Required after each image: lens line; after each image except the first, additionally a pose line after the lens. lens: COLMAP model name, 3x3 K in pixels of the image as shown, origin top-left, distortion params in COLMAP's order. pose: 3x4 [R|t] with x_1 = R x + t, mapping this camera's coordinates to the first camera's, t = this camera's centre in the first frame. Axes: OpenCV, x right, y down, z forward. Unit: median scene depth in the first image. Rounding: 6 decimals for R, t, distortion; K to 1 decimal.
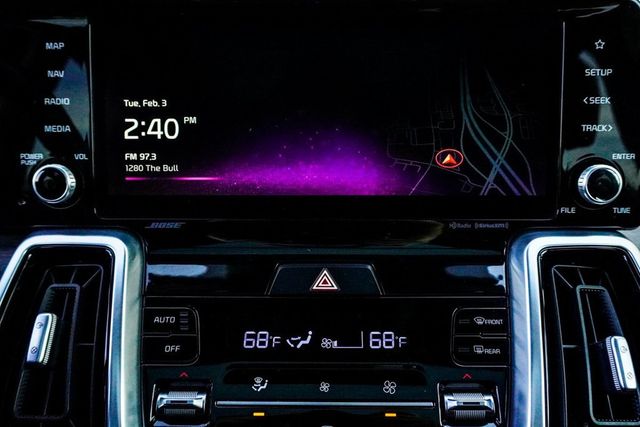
lens RADIAL K [[560.1, 0, 320.0], [0, 560.1, 213.5], [0, 0, 1]] dist [-0.021032, 0.023442]
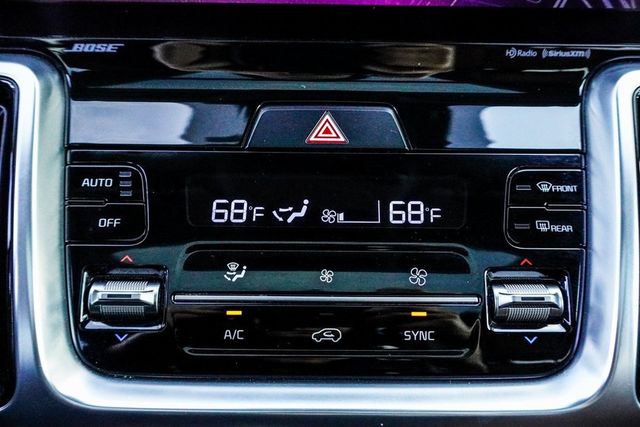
lens RADIAL K [[560.1, 0, 320.0], [0, 560.1, 213.5], [0, 0, 1]] dist [-0.021032, 0.023442]
pose [[0.999581, 0.005467, 0.028425, -0.019682], [-0.011130, 0.979097, 0.203091, 0.083168], [-0.026721, -0.203322, 0.978747, 0.301476]]
